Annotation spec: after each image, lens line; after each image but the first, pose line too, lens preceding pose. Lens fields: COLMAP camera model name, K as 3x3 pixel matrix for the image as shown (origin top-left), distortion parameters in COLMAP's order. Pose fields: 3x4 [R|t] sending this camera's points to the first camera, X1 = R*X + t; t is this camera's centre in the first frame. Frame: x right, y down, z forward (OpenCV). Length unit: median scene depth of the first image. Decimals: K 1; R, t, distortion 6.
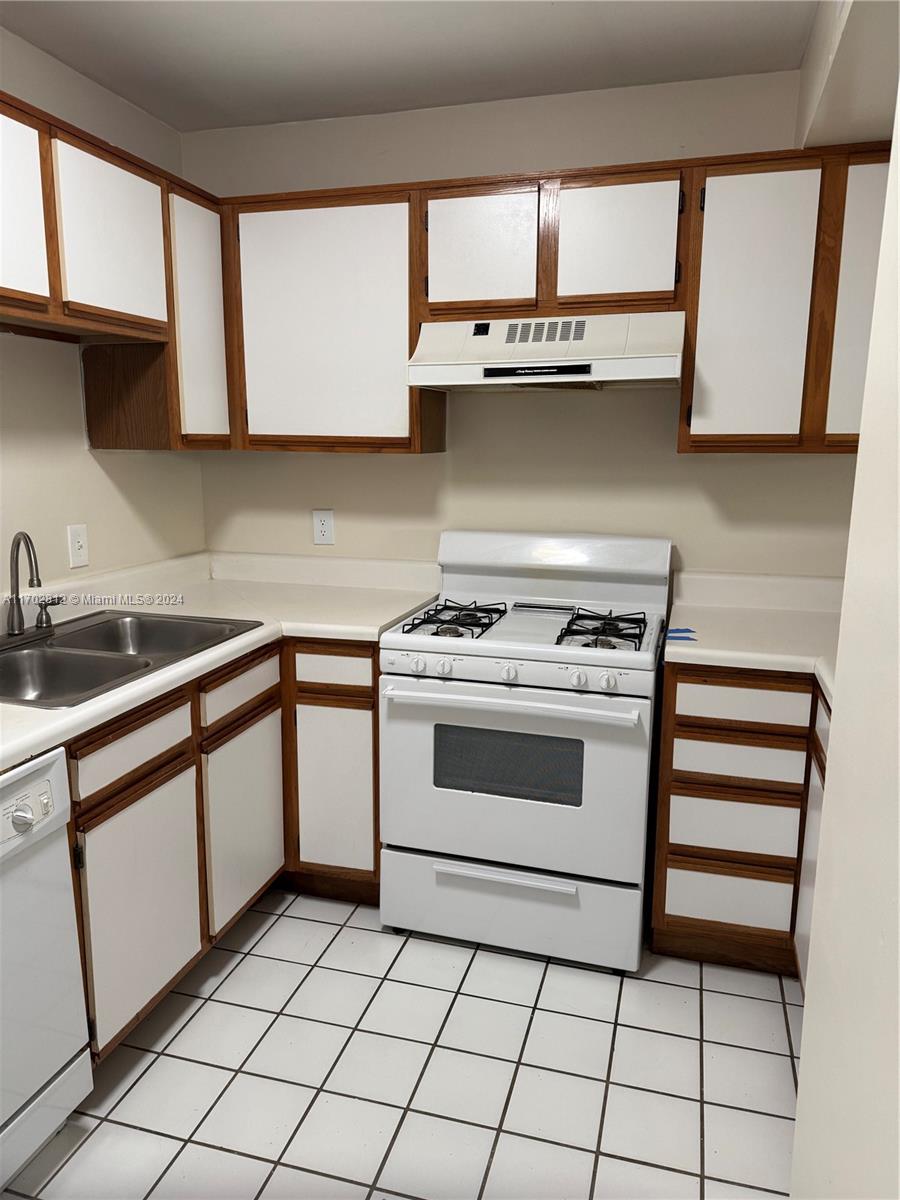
lens RADIAL K [[843.2, 0, 449.7], [0, 843.2, 600.5], [0, 0, 1]] dist [0.006573, 0.000960]
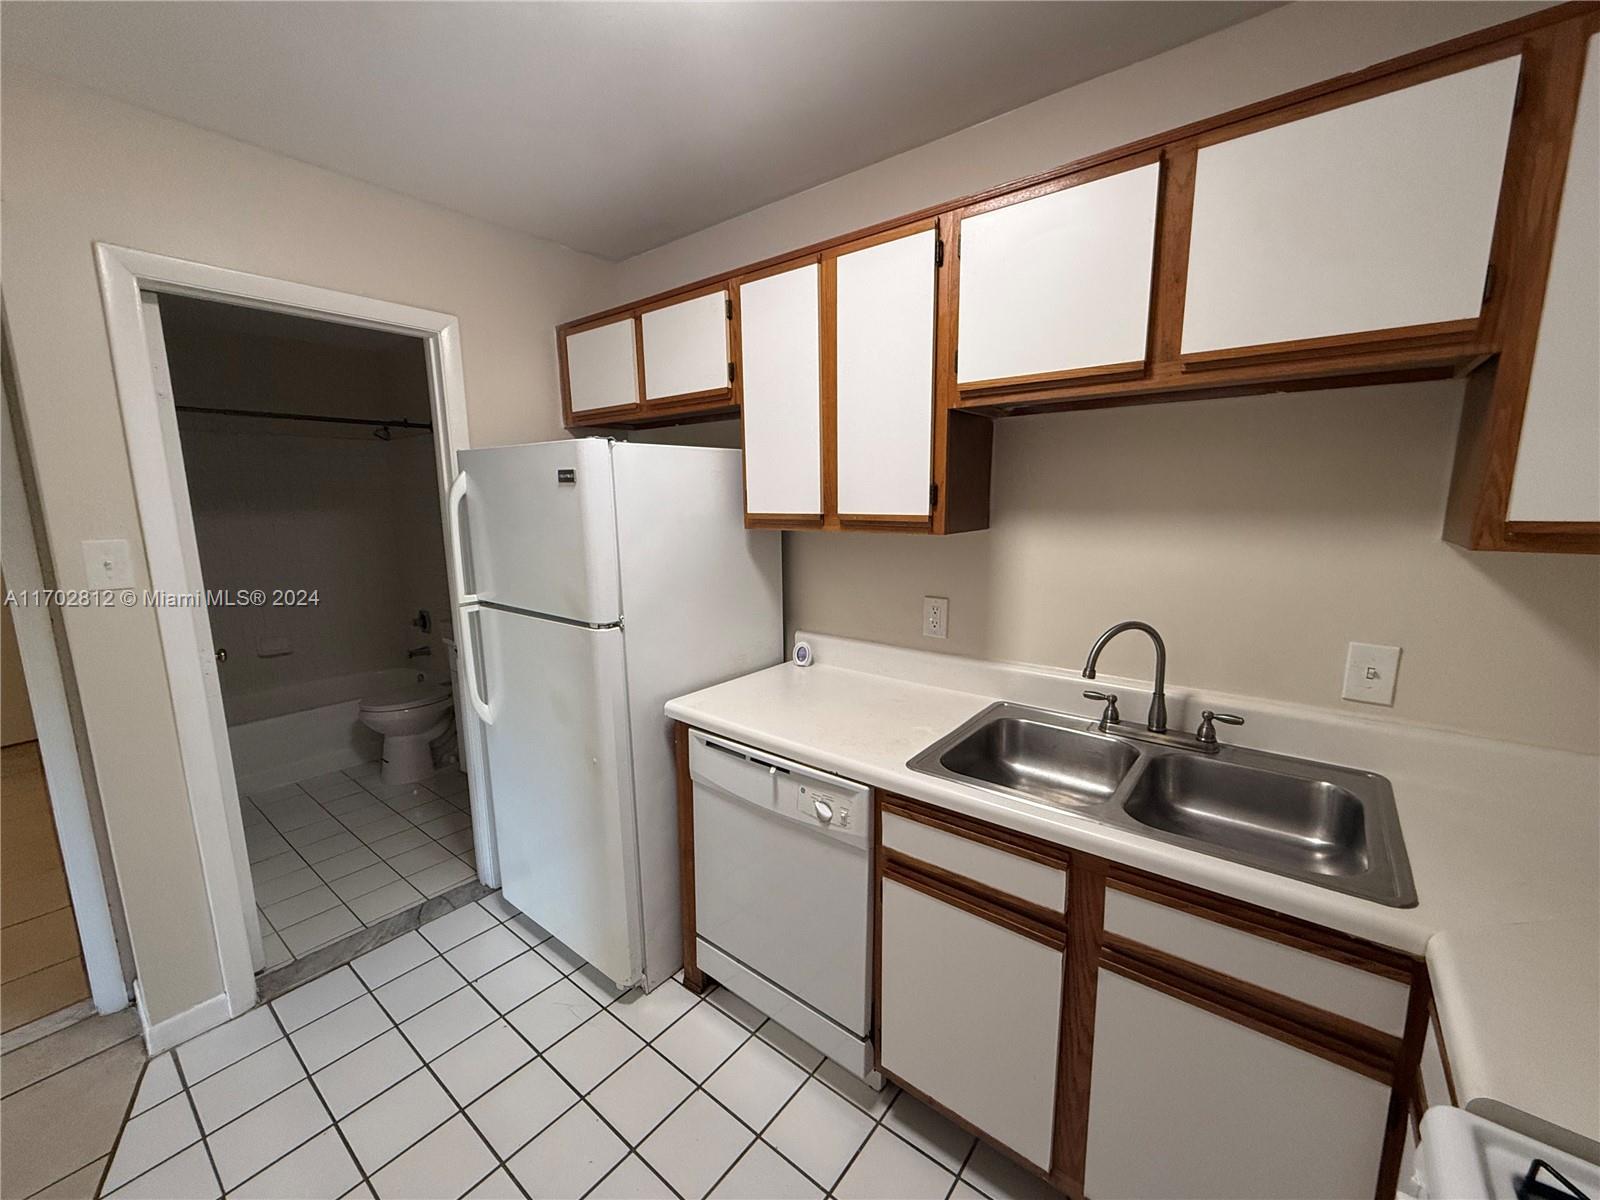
lens RADIAL K [[638.1, 0, 801.9], [0, 638.1, 599.9], [0, 0, 1]] dist [-0.001303, -0.000117]
pose [[-0.384300, 0.146116, -0.911572, 0.249040], [-0.166080, 0.960346, 0.223949, -0.187868], [0.908147, 0.237457, -0.344794, 0.847908]]
